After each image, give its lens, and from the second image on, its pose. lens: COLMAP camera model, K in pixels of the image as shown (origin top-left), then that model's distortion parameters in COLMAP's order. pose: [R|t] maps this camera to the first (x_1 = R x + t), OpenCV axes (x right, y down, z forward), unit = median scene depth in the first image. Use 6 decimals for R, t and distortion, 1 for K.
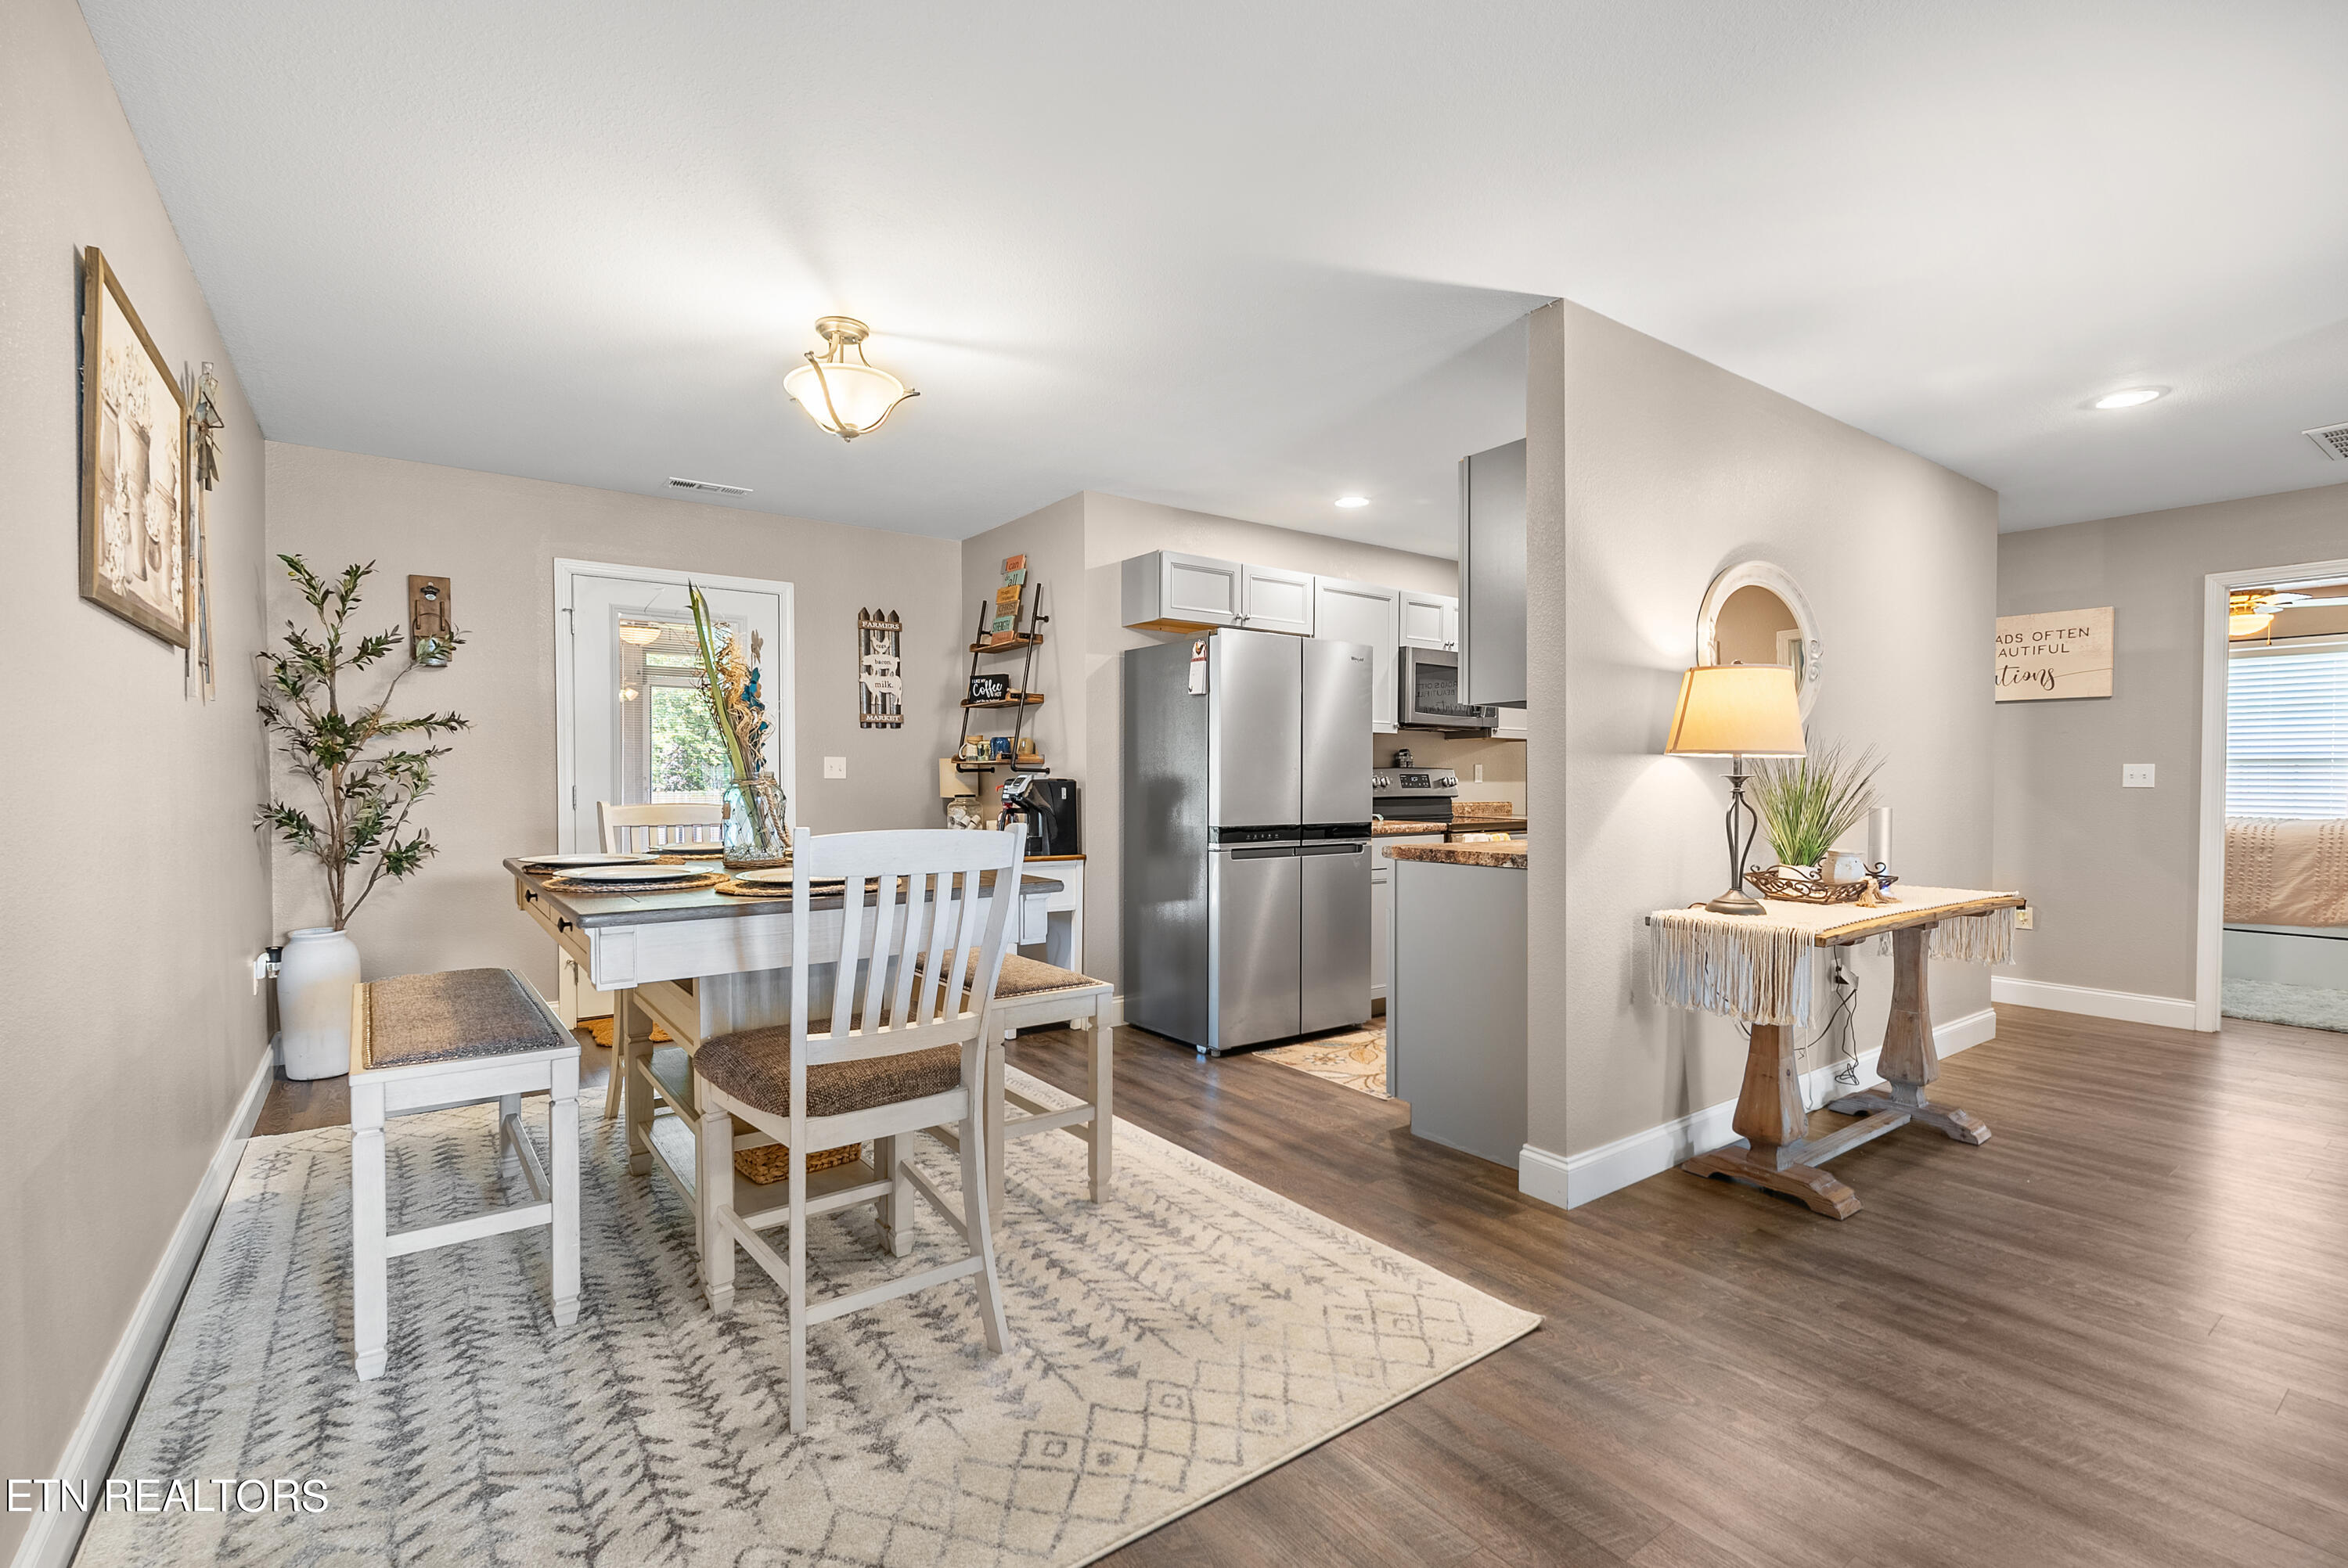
lens RADIAL K [[1046.4, 0, 1164.0], [0, 1046.4, 797.5], [0, 0, 1]] dist [-0.007610, 0.000724]
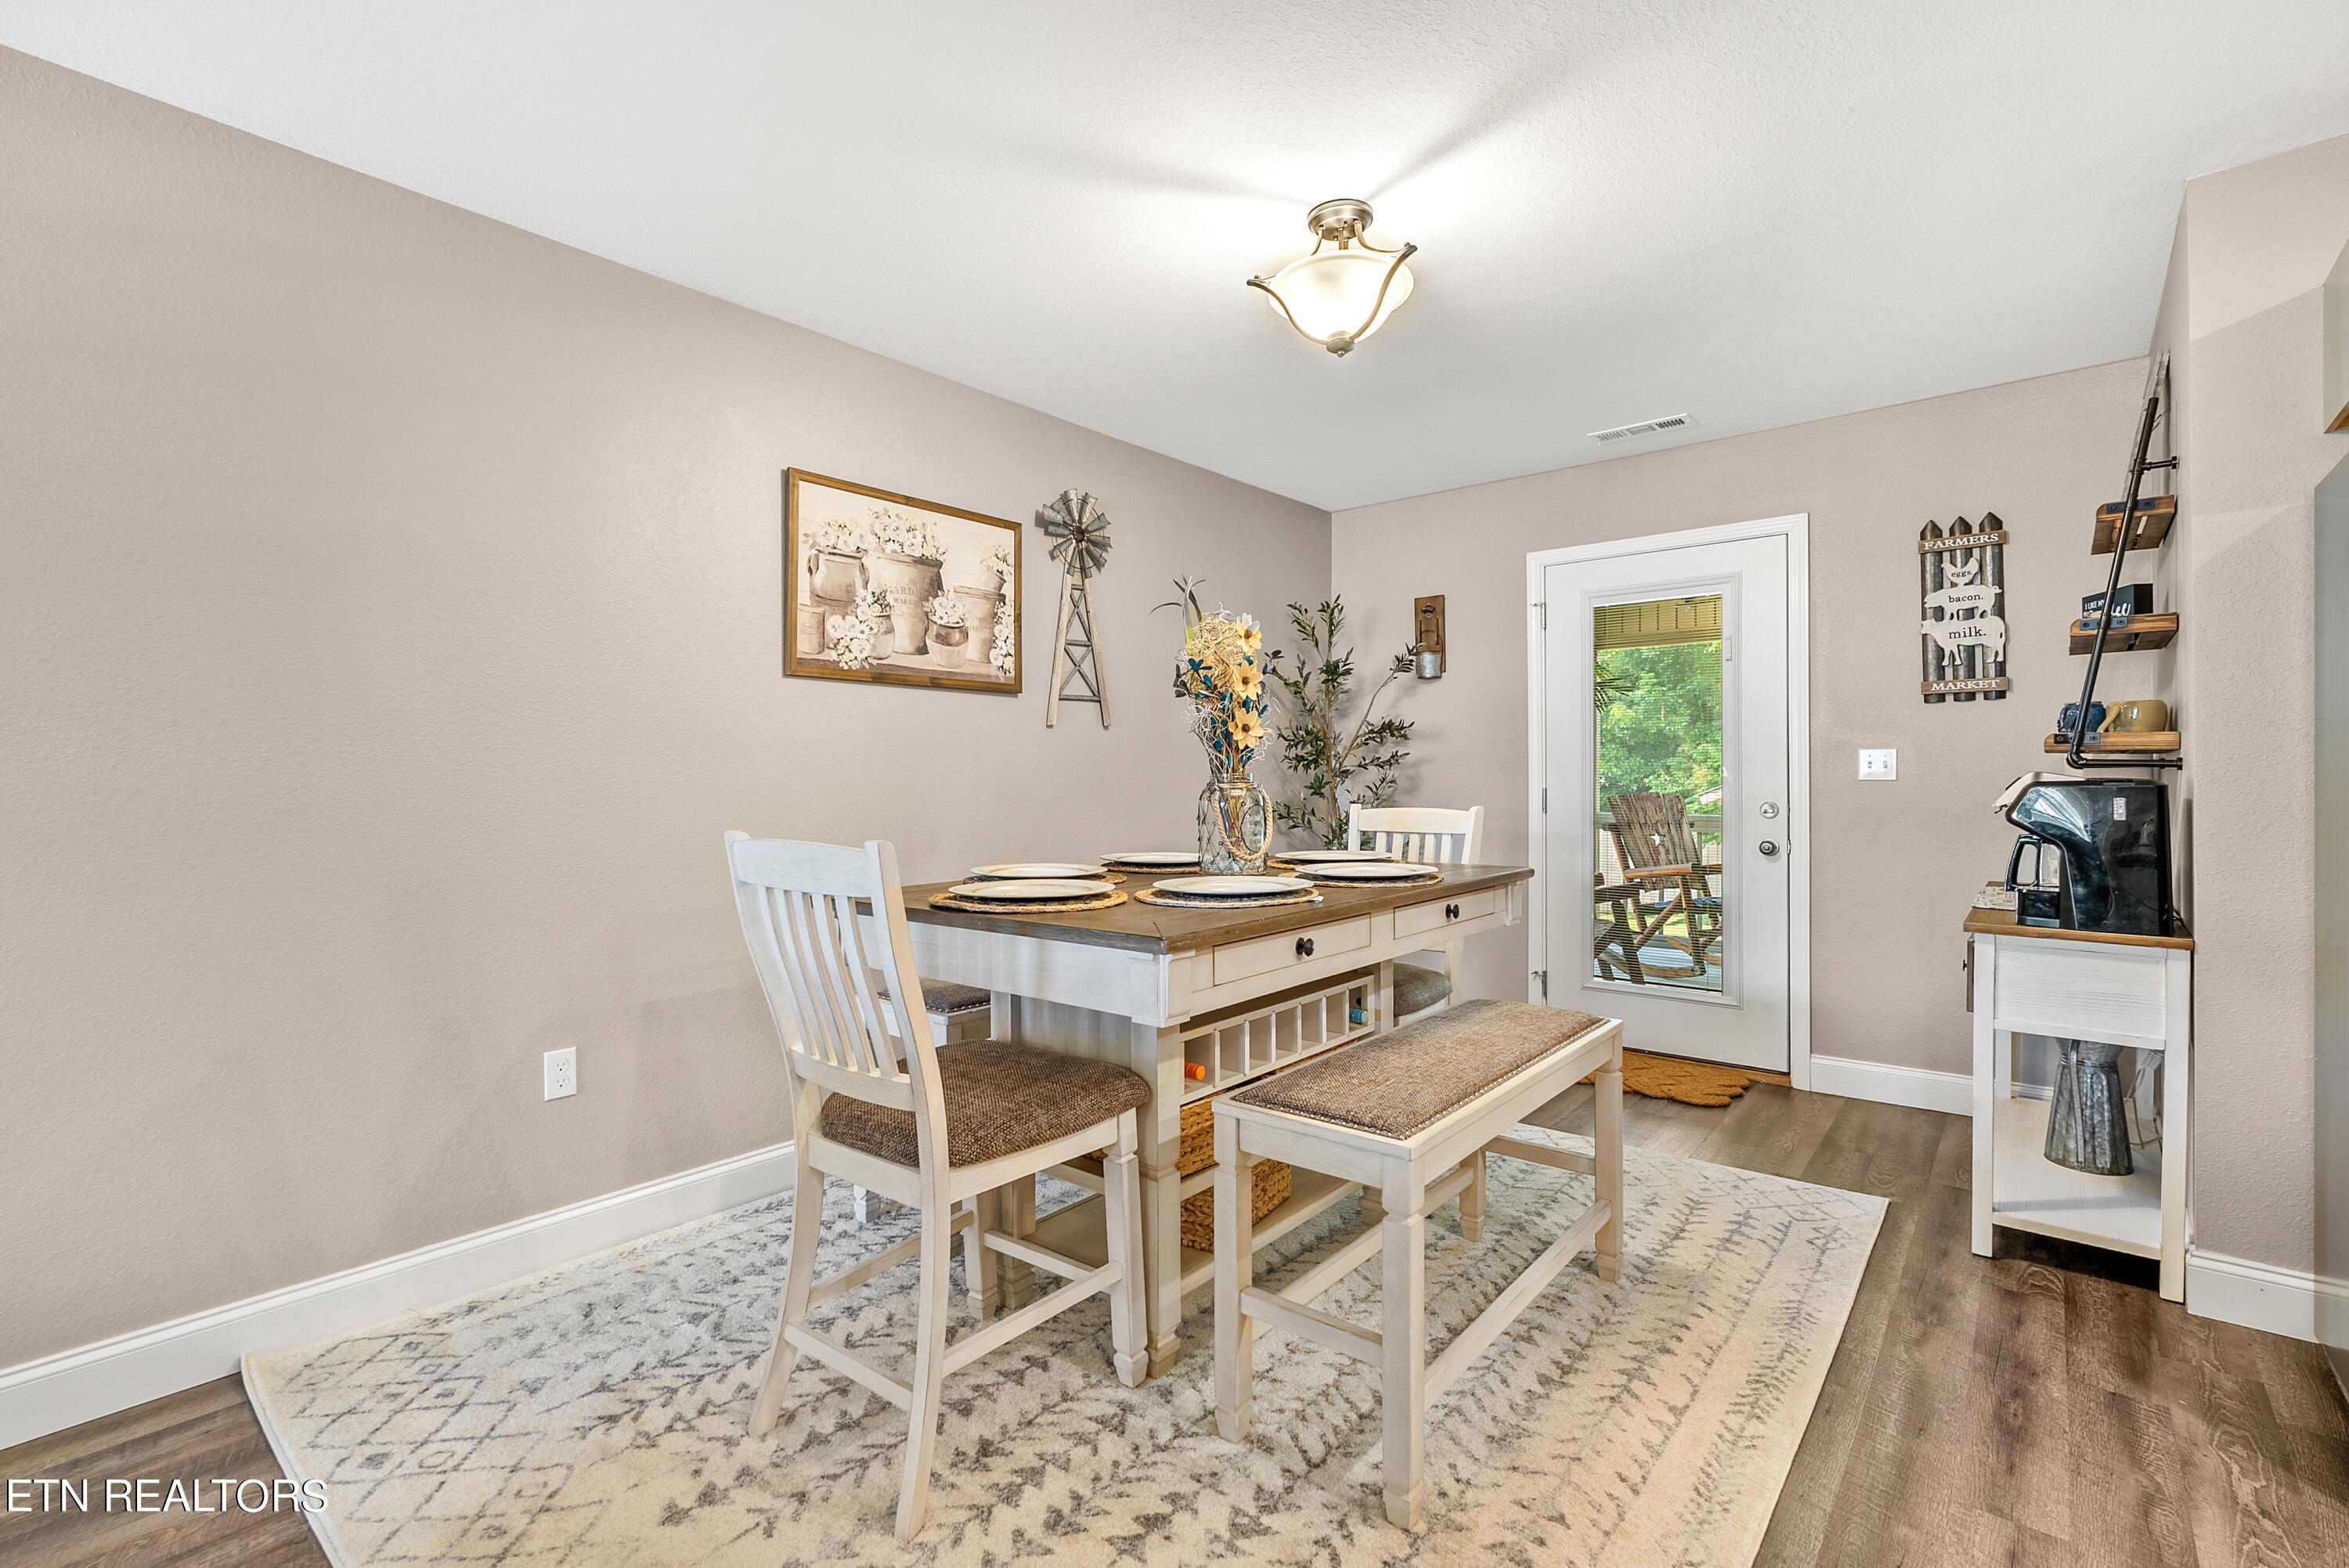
lens RADIAL K [[1046.9, 0, 1171.1], [0, 1046.9, 778.3], [0, 0, 1]] dist [-0.007610, 0.000724]
pose [[0.235417, -0.004437, -0.971884, 0.280771], [-0.014827, 0.999857, -0.008156, -0.007514], [0.971781, 0.016331, 0.235318, 0.446141]]
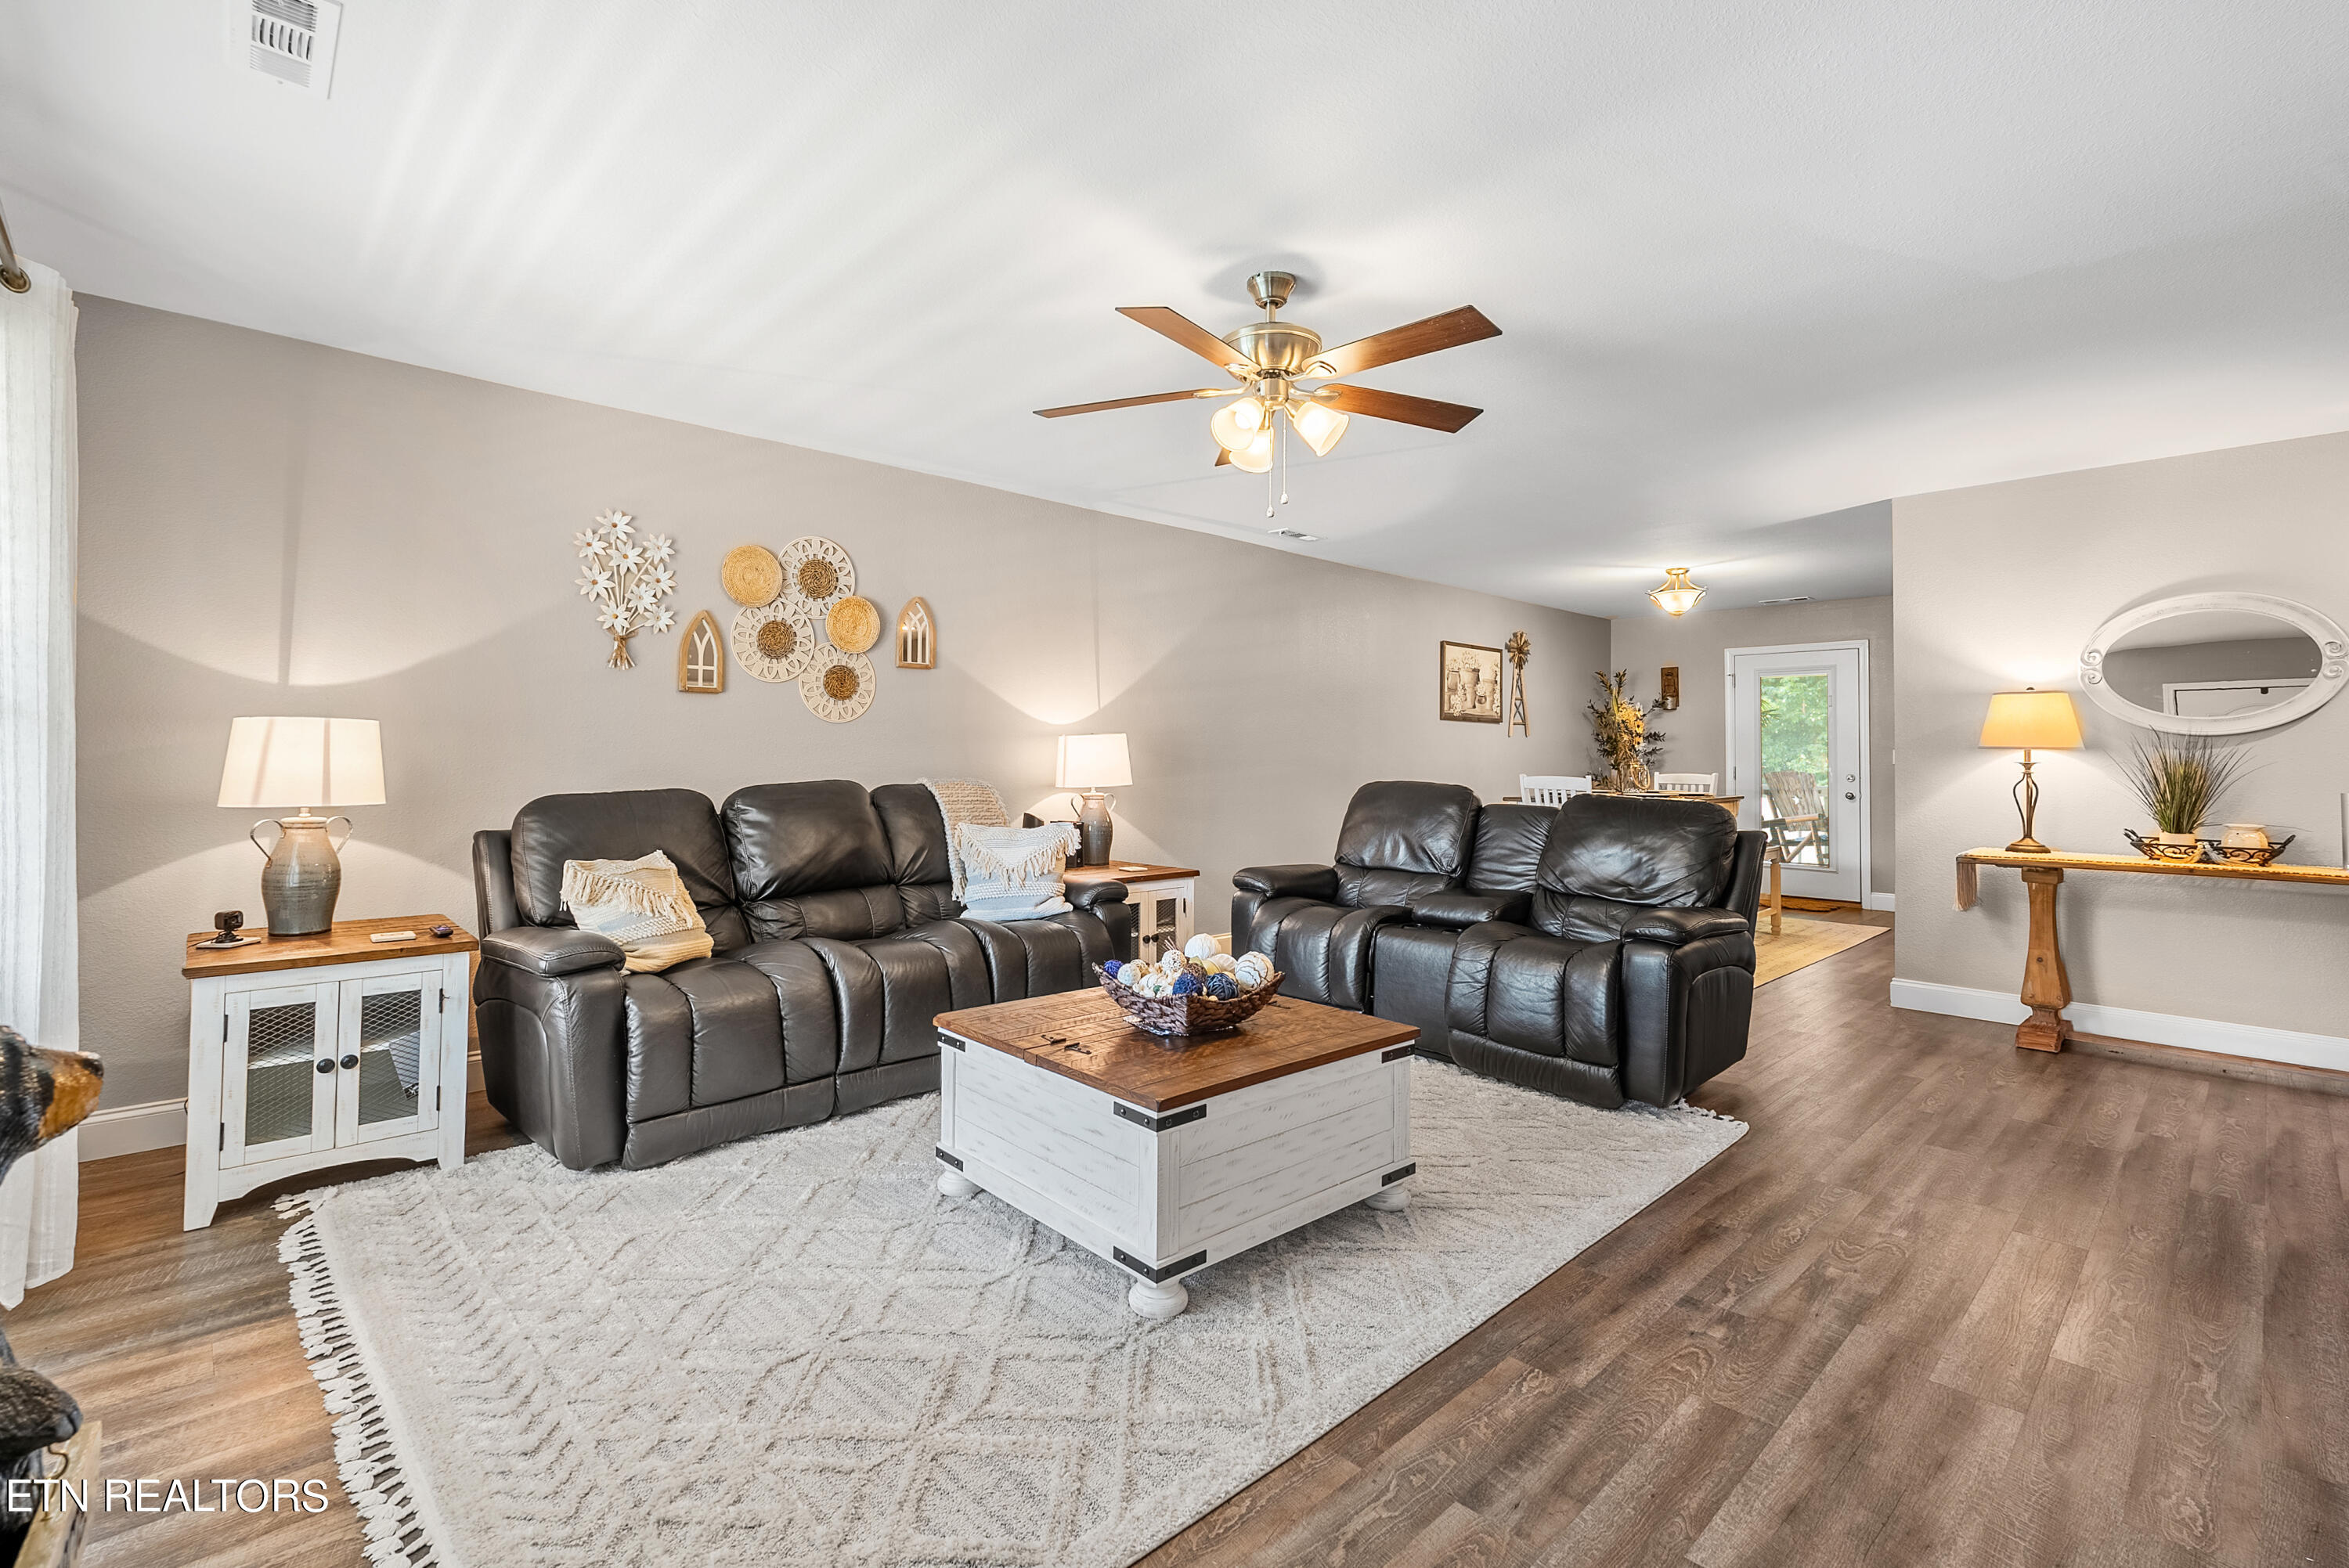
lens RADIAL K [[1046.9, 0, 1159.3], [0, 1046.9, 728.8], [0, 0, 1]] dist [-0.007610, 0.000724]
pose [[0.121315, -0.027907, -0.992222, 1.196826], [-0.026325, 0.999163, -0.031321, 0.007034], [0.992265, 0.029920, 0.120478, -0.269711]]
